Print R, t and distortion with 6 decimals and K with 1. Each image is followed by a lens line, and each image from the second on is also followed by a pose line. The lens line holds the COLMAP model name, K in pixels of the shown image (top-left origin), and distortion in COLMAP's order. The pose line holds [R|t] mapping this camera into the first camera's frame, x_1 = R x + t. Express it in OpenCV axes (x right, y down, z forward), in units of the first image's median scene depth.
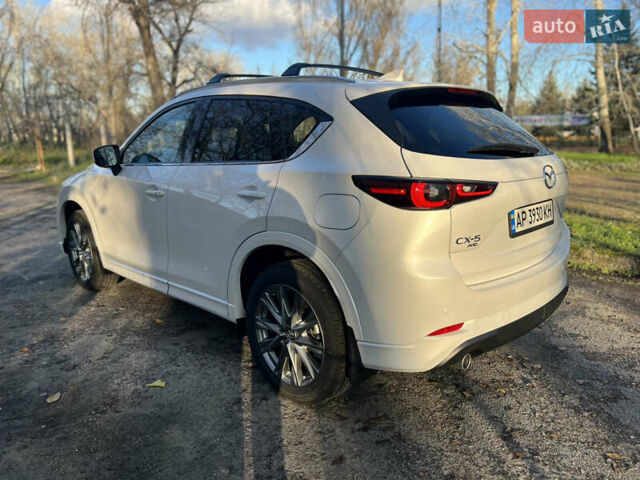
lens RADIAL K [[462.3, 0, 319.6], [0, 462.3, 240.5], [0, 0, 1]] dist [0.020145, -0.015032]
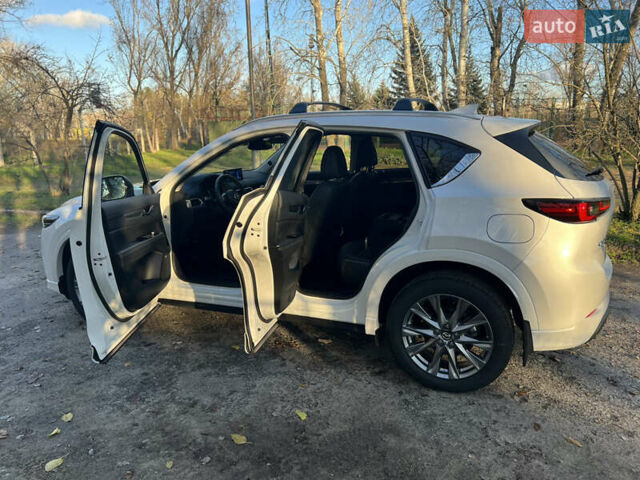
lens RADIAL K [[462.3, 0, 319.9], [0, 462.3, 240.7], [0, 0, 1]] dist [0.020145, -0.015032]
pose [[0.938980, -0.090188, 0.331937, -0.751467], [0.089894, 0.995818, 0.016274, -0.084816], [-0.332016, 0.014558, 0.943161, 0.004084]]
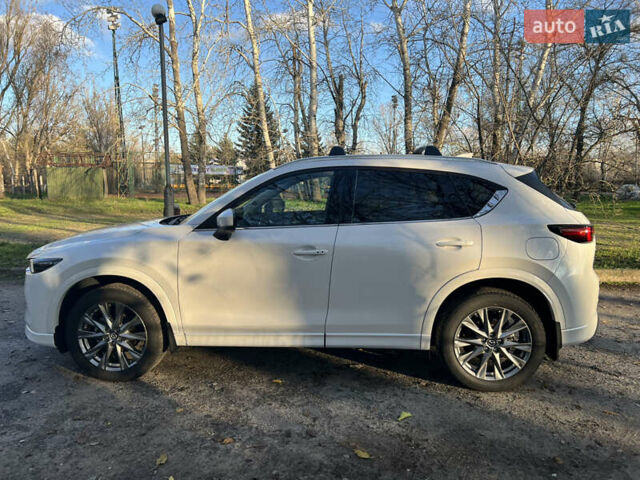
lens RADIAL K [[462.3, 0, 321.4], [0, 462.3, 239.6], [0, 0, 1]] dist [0.020145, -0.015032]
pose [[0.786716, -0.071479, 0.613163, -1.322865], [0.133901, 0.989385, -0.056464, -0.091476], [-0.602618, 0.126524, 0.787936, 0.189749]]
